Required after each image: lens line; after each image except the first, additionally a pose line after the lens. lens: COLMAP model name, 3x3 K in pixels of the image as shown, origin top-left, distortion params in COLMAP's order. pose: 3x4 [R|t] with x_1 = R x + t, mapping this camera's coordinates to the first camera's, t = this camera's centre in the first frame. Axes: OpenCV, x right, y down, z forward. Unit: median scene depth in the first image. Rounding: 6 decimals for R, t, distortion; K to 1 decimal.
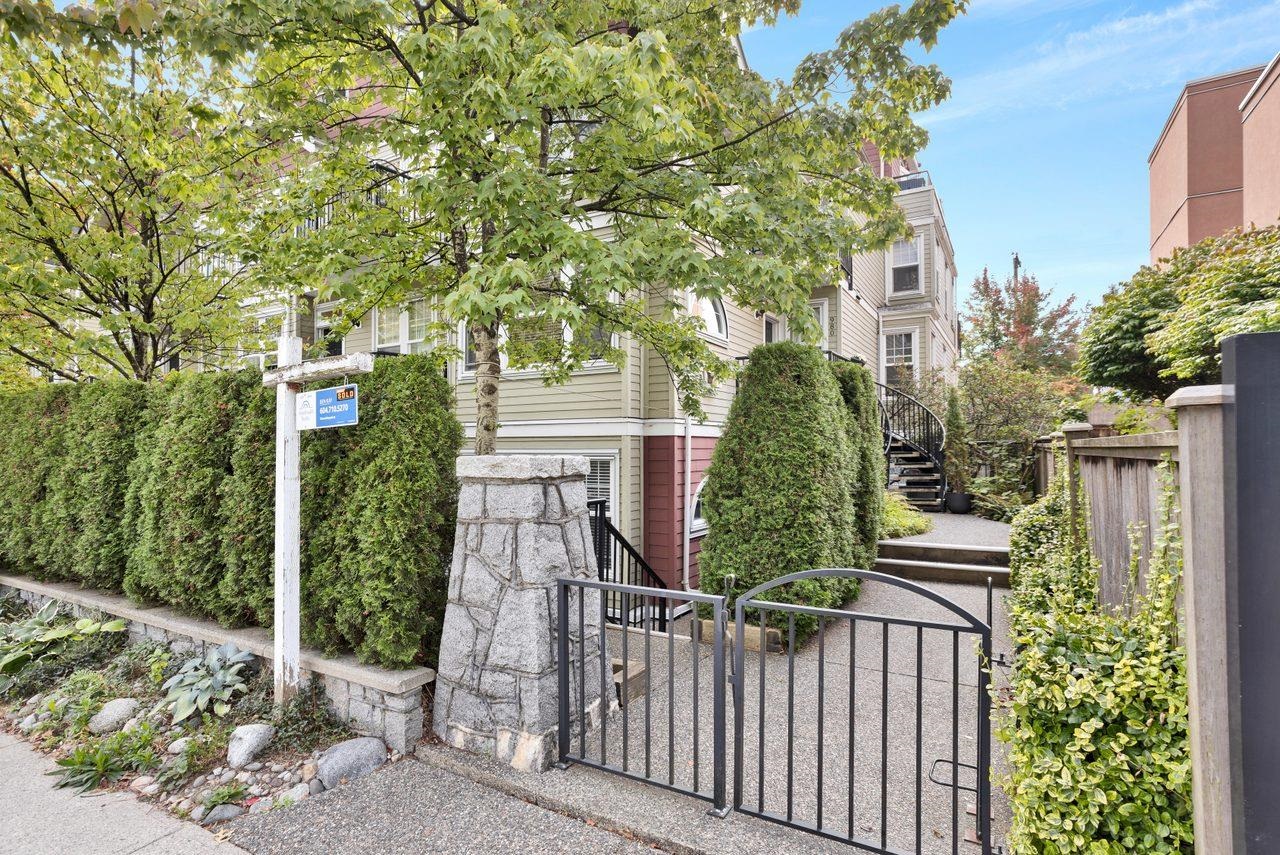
lens RADIAL K [[642.5, 0, 641.3], [0, 642.5, 454.5], [0, 0, 1]] dist [0.019099, 0.000233]
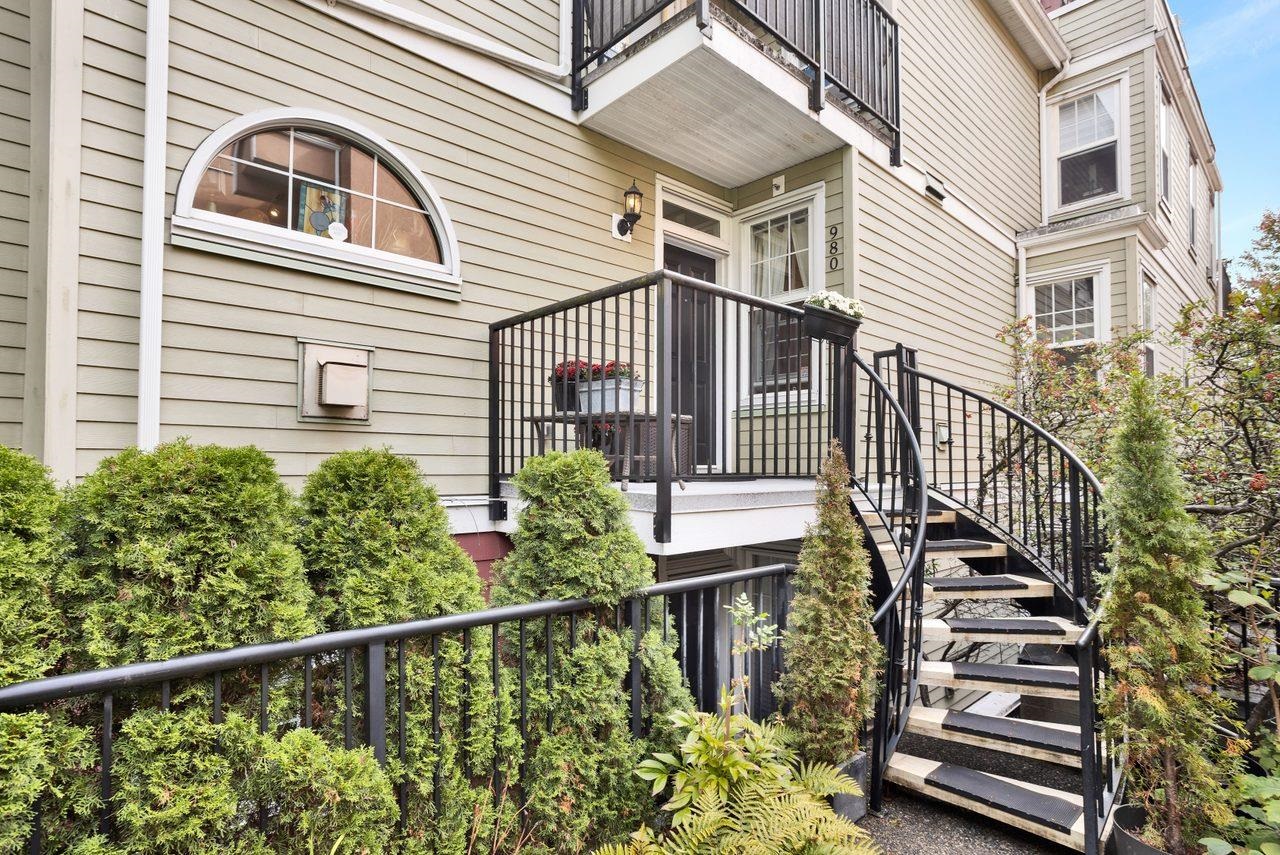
lens RADIAL K [[642.5, 0, 641.3], [0, 642.5, 454.5], [0, 0, 1]] dist [0.019099, 0.000233]
pose [[0.959393, 0.004804, -0.282032, 0.235051], [-0.011568, 0.999684, -0.022323, -0.043324], [0.281835, 0.024679, 0.959145, 0.451915]]
